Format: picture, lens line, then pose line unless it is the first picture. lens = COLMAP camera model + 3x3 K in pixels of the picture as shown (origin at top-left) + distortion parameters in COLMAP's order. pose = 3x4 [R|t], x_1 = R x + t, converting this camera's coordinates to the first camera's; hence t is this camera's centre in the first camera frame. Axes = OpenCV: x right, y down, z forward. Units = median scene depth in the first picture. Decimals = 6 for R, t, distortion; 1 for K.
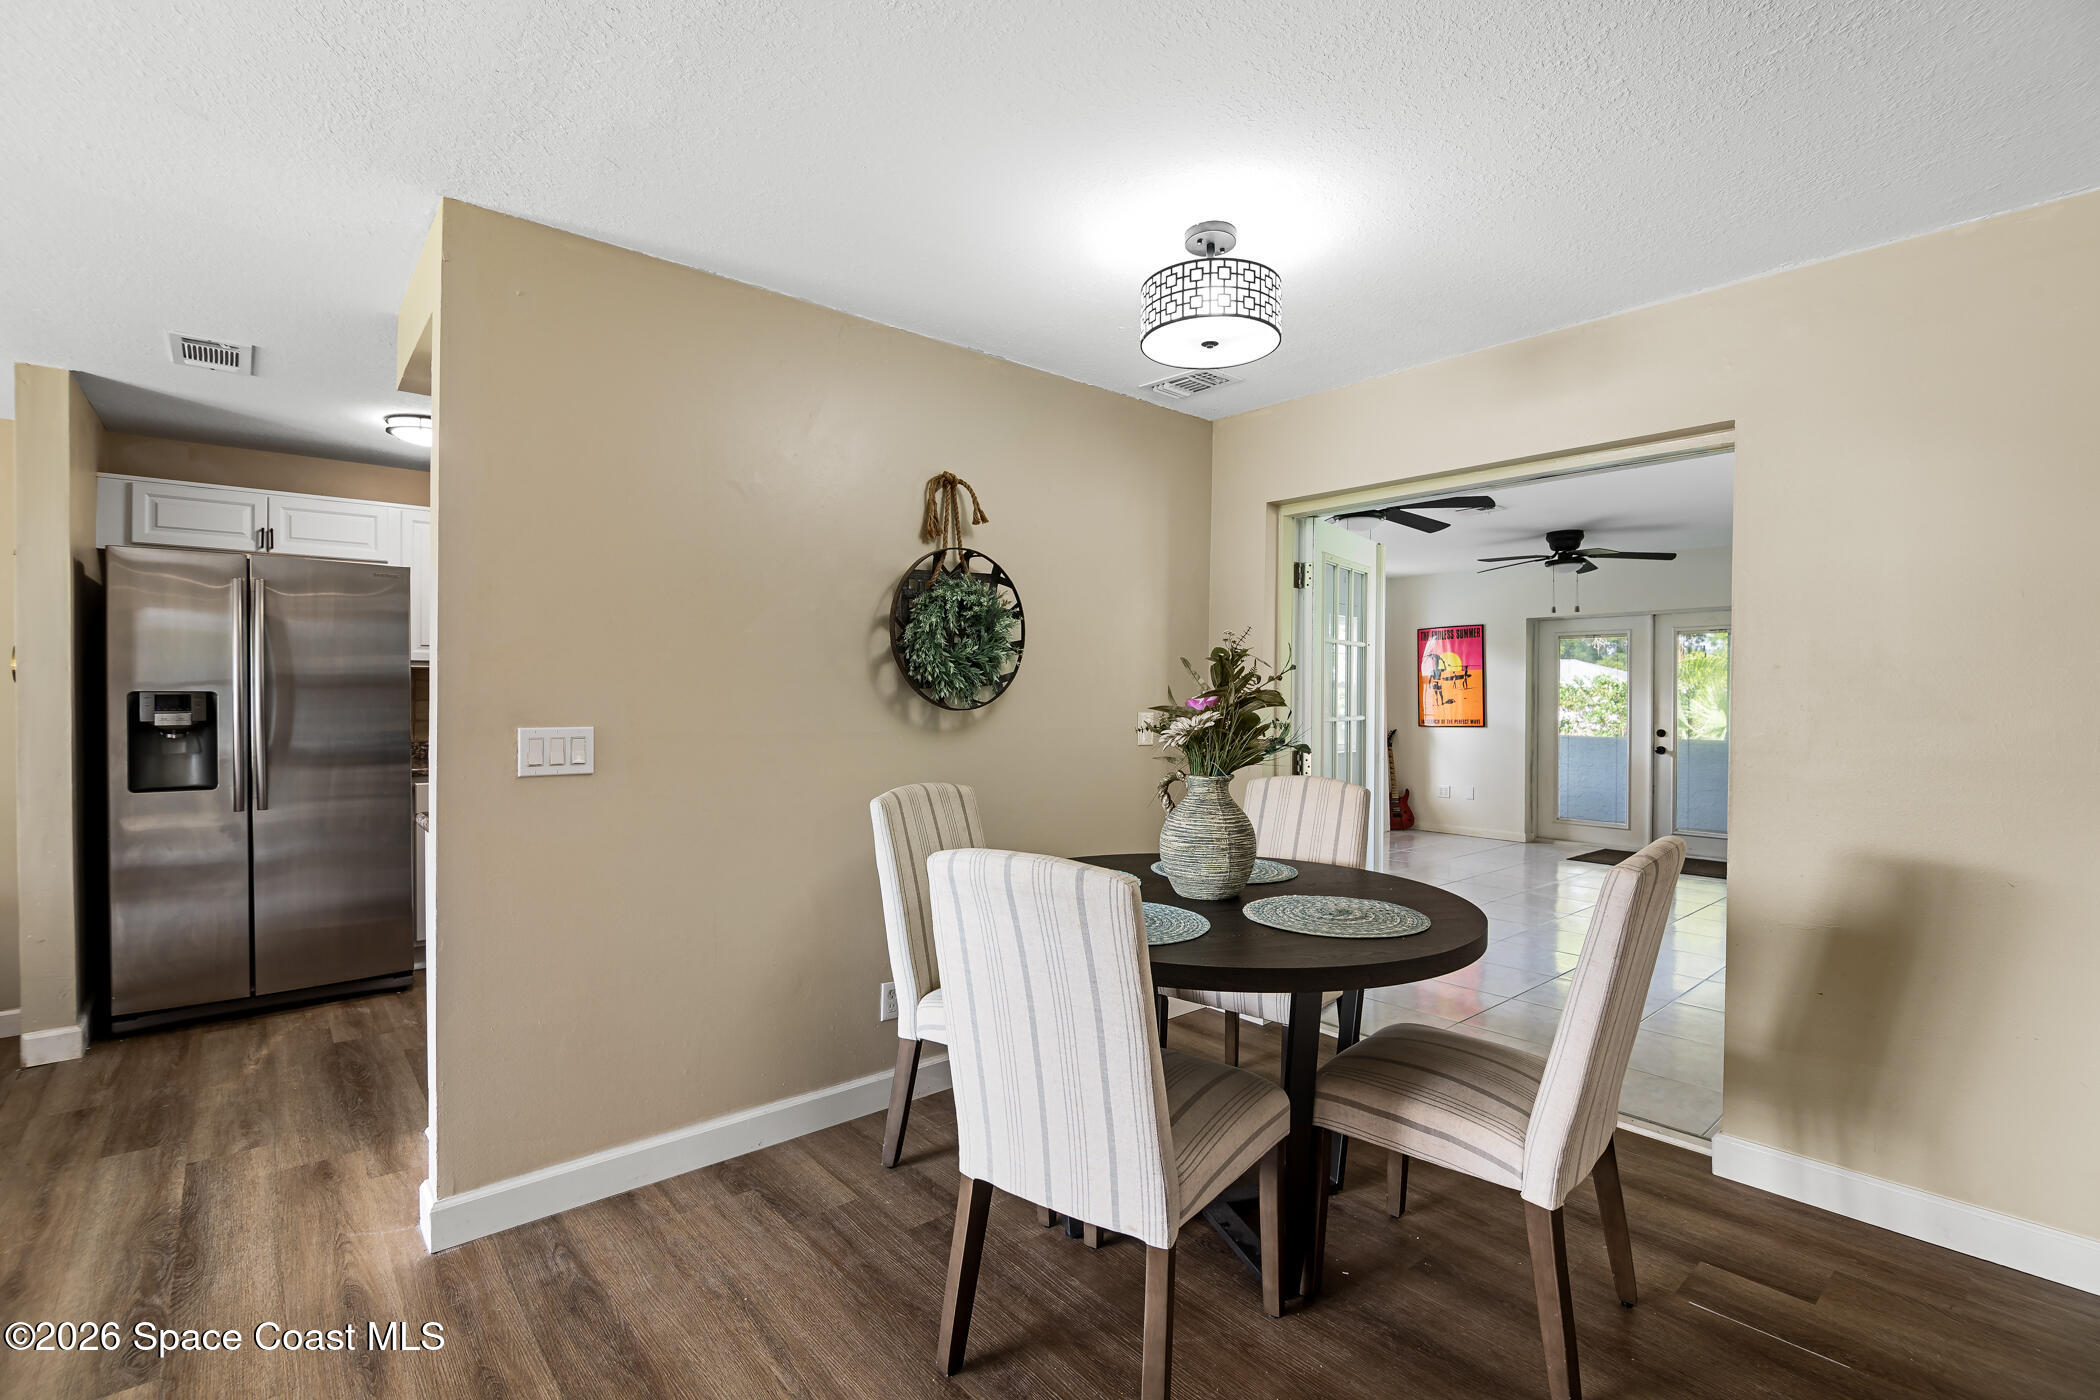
lens RADIAL K [[968.6, 0, 1040.8], [0, 968.6, 698.1], [0, 0, 1]] dist [0.001537, -0.000002]
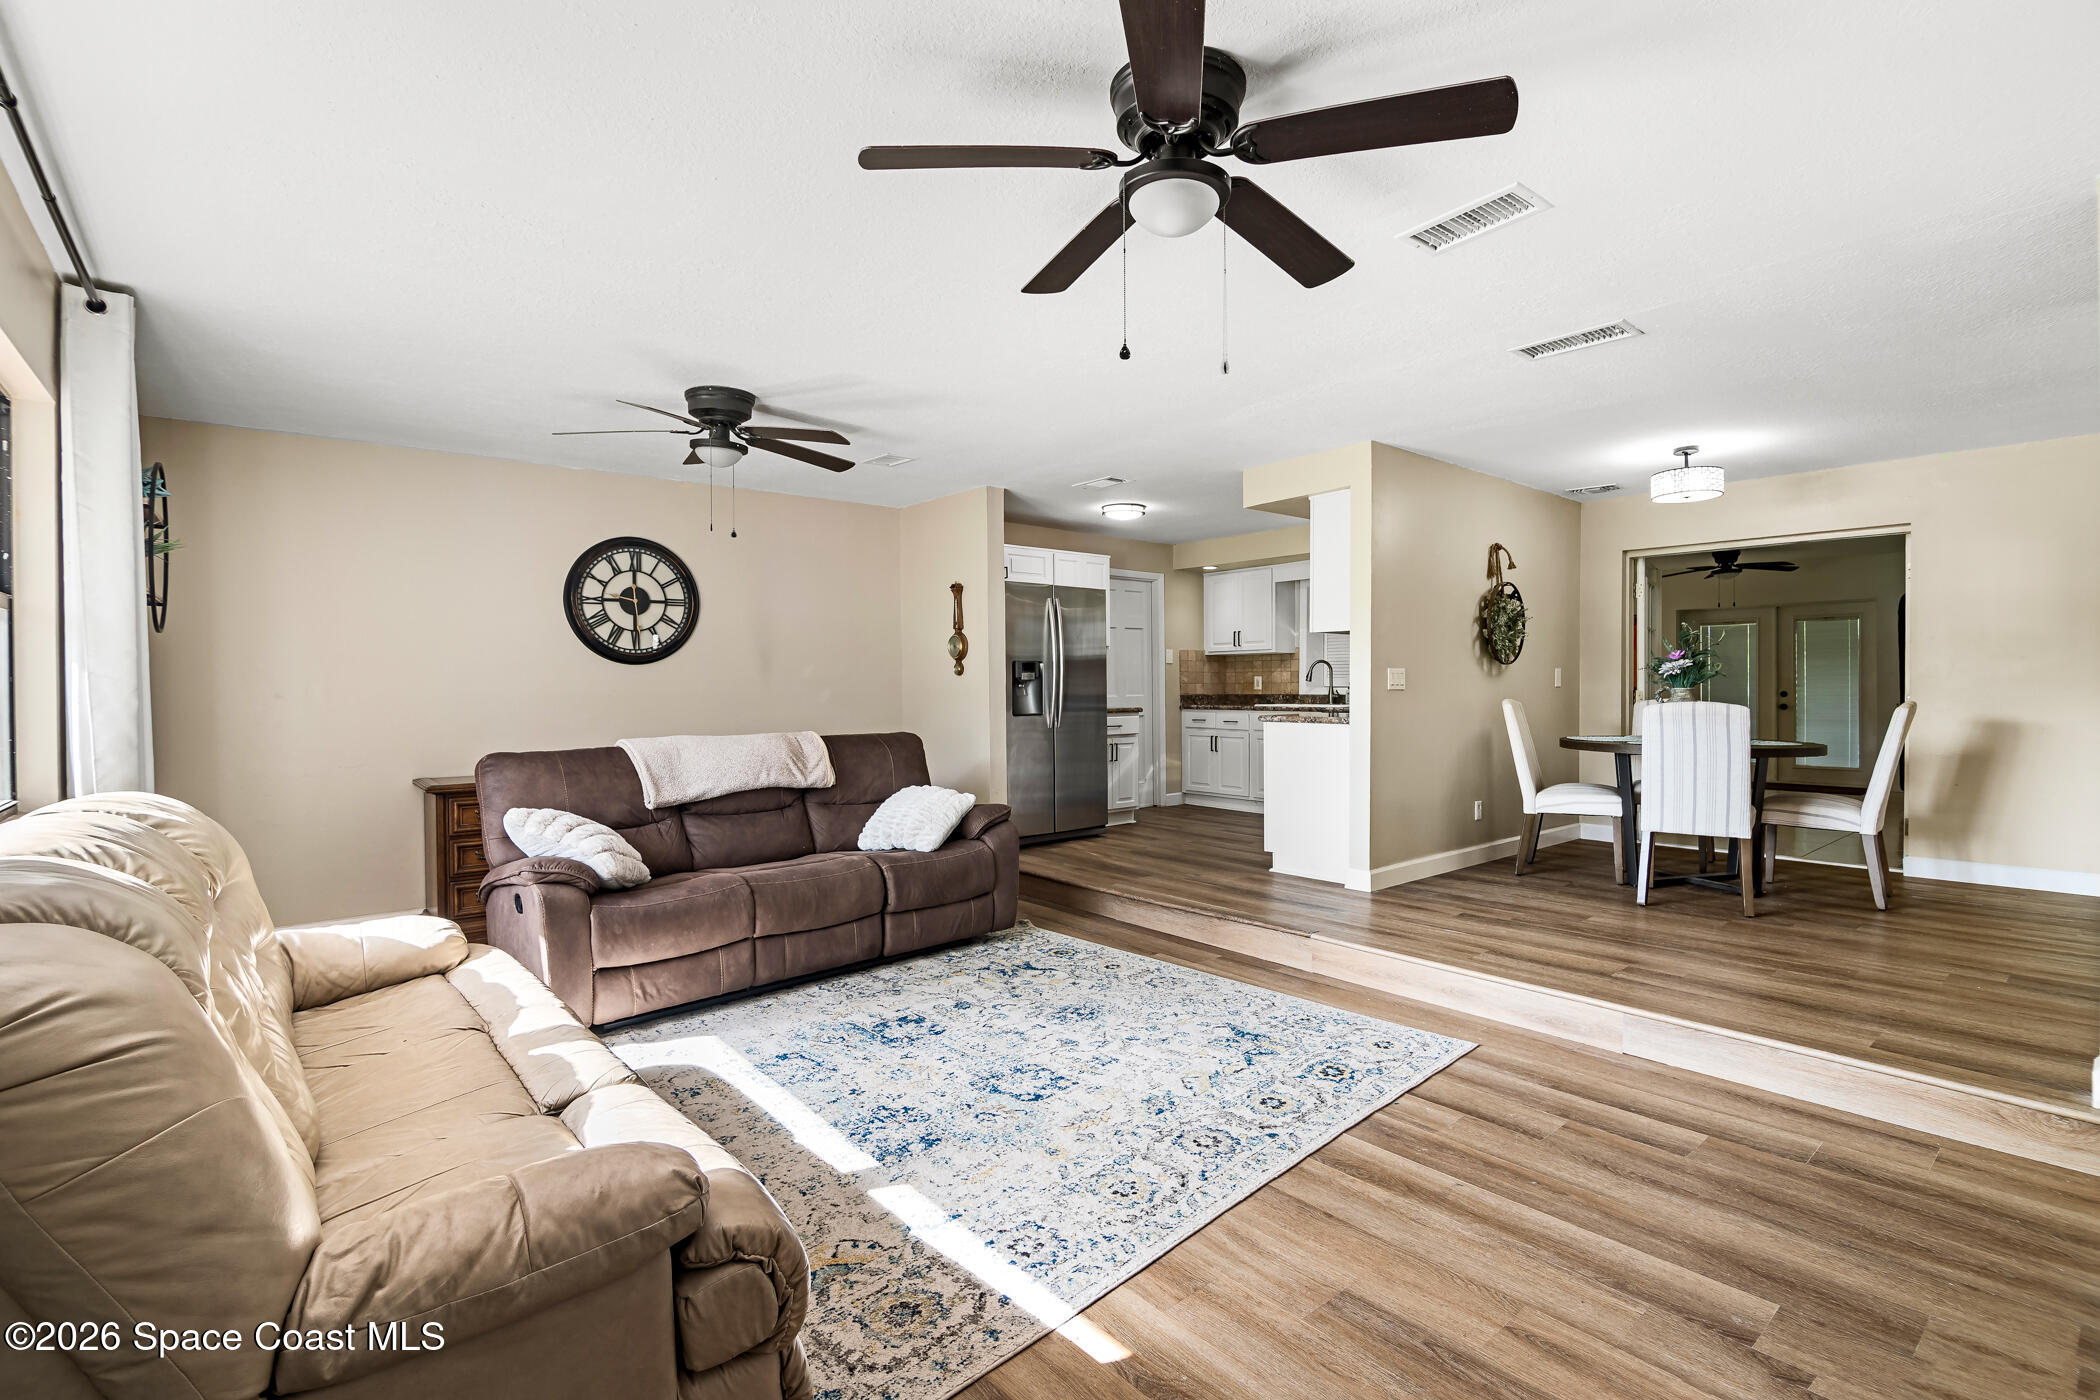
lens RADIAL K [[968.6, 0, 1056.9], [0, 968.6, 700.4], [0, 0, 1]] dist [0.001537, -0.000002]
pose [[0.999940, -0.008881, -0.006450, -0.958859], [0.008944, 0.999912, 0.009845, 0.056955], [0.006362, -0.009902, 0.999931, -0.953923]]
